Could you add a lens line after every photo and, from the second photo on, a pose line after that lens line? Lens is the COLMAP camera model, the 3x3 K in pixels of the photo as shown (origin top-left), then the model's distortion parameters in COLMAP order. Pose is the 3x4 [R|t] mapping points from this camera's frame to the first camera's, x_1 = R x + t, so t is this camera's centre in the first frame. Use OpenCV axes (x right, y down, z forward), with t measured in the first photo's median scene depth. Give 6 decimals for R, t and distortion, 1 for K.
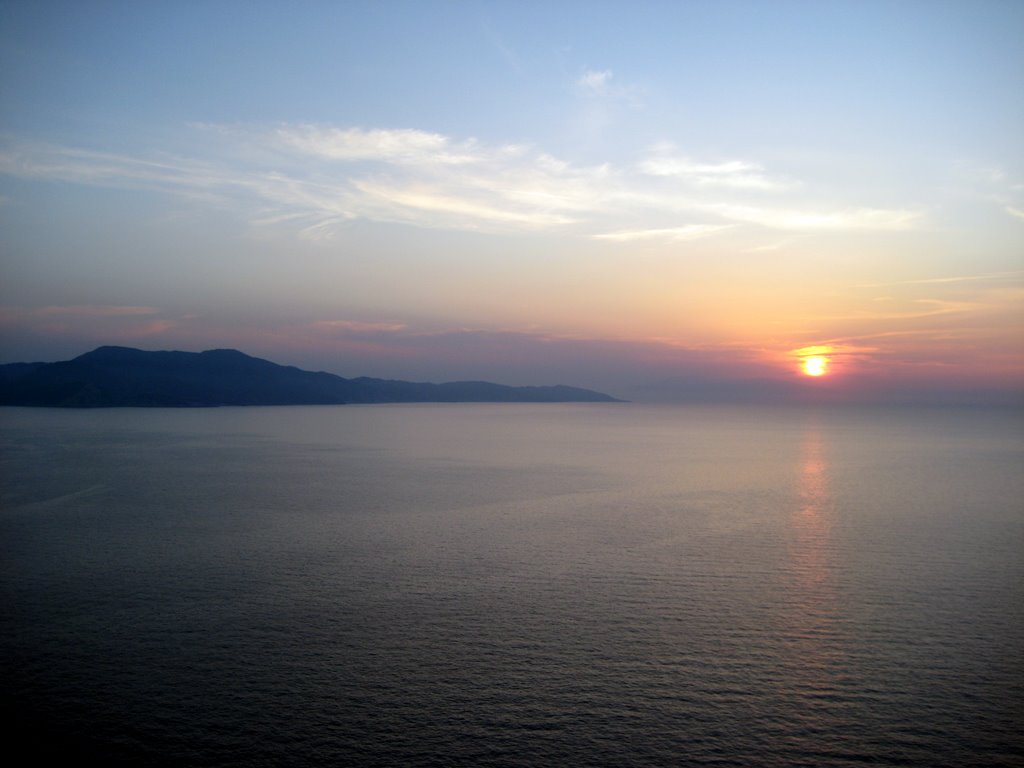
lens RADIAL K [[1095.4, 0, 498.3], [0, 1095.4, 378.0], [0, 0, 1]] dist [-0.091614, 0.000000]
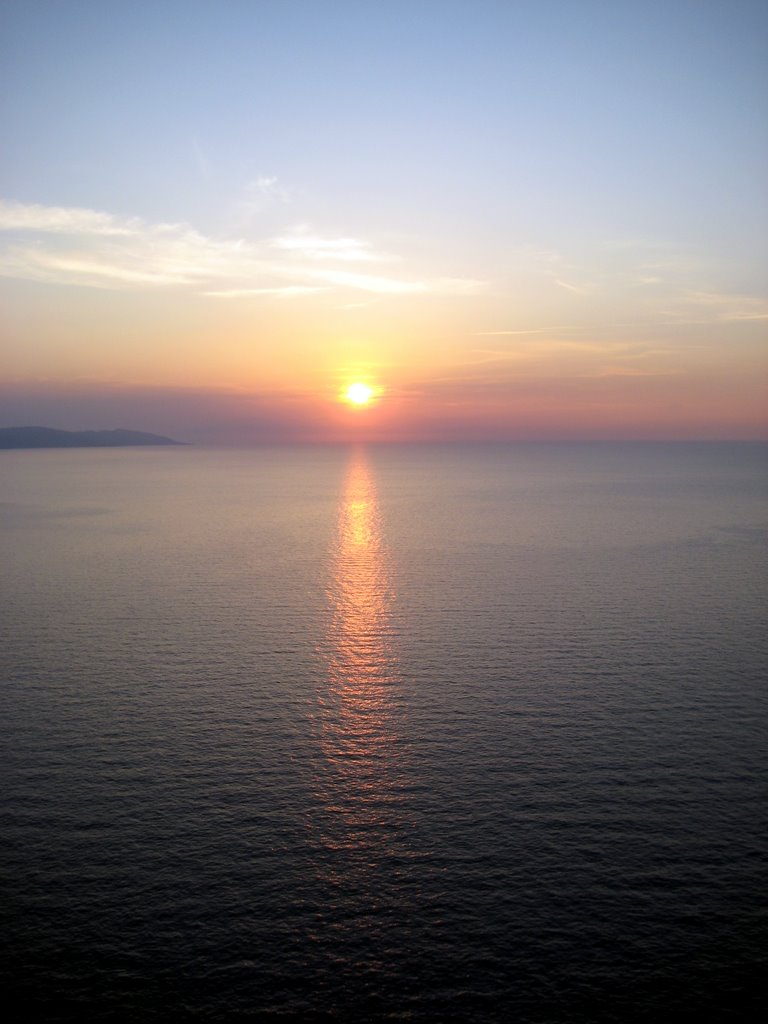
lens RADIAL K [[1095.4, 0, 378.6], [0, 1095.4, 513.3], [0, 0, 1]] dist [-0.091614, 0.000000]
pose [[0.953935, -0.037784, 0.297625, -0.084390], [0.012361, 0.996145, 0.086845, -0.002294], [-0.299760, -0.079165, 0.950724, -0.122951]]
